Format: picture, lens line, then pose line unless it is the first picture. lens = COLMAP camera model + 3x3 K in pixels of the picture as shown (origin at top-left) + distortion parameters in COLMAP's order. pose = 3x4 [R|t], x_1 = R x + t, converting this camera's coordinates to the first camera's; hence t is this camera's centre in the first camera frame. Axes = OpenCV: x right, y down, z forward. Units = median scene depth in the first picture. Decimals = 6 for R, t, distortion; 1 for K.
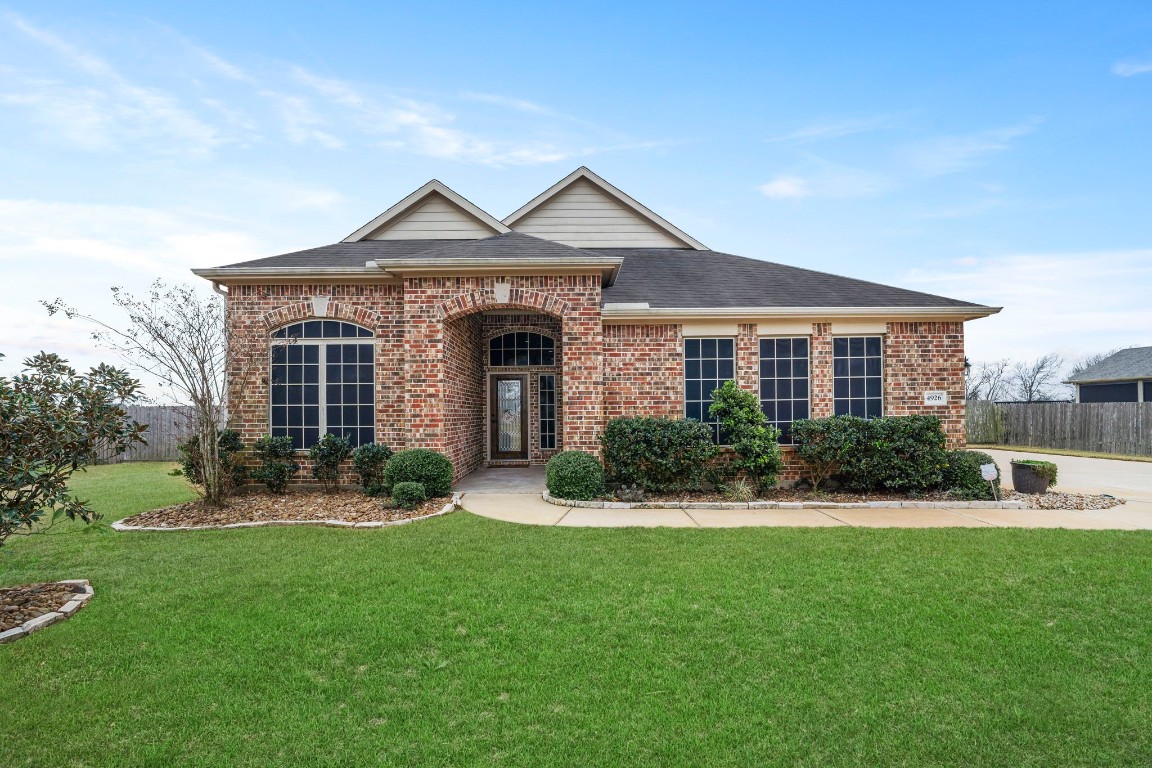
lens RADIAL K [[550.7, 0, 576.0], [0, 550.7, 384.0], [0, 0, 1]] dist [-0.006903, 0.000283]
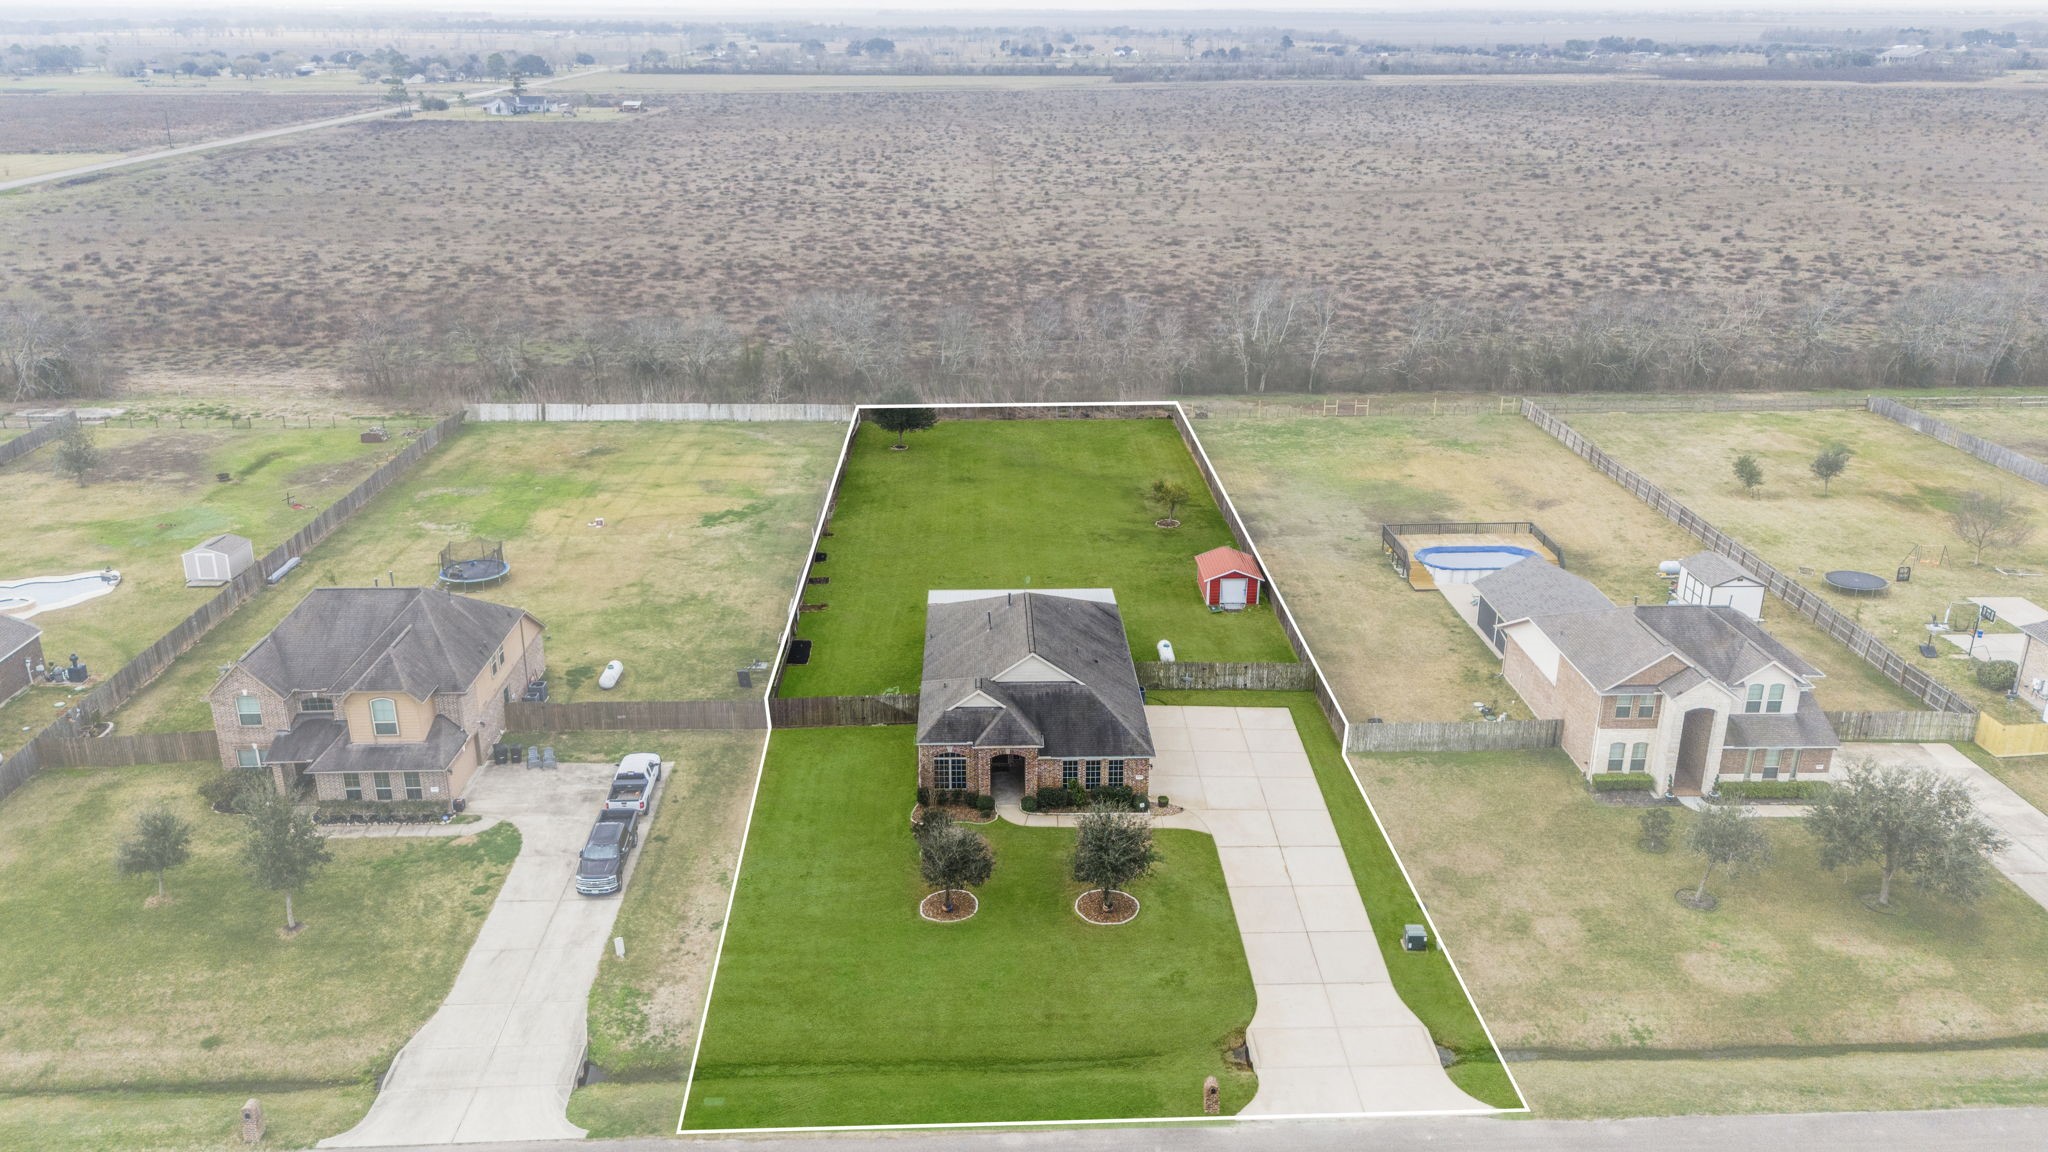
lens RADIAL K [[1531.9, 0, 1024.0], [0, 1531.9, 576.0], [0, 0, 1]] dist [0.005978, 0.000076]
pose [[0.999941, 0.009982, 0.004377, -0.081675], [-0.010887, 0.934417, 0.356015, -4.304819], [-0.000536, -0.356042, 0.934470, -7.037501]]
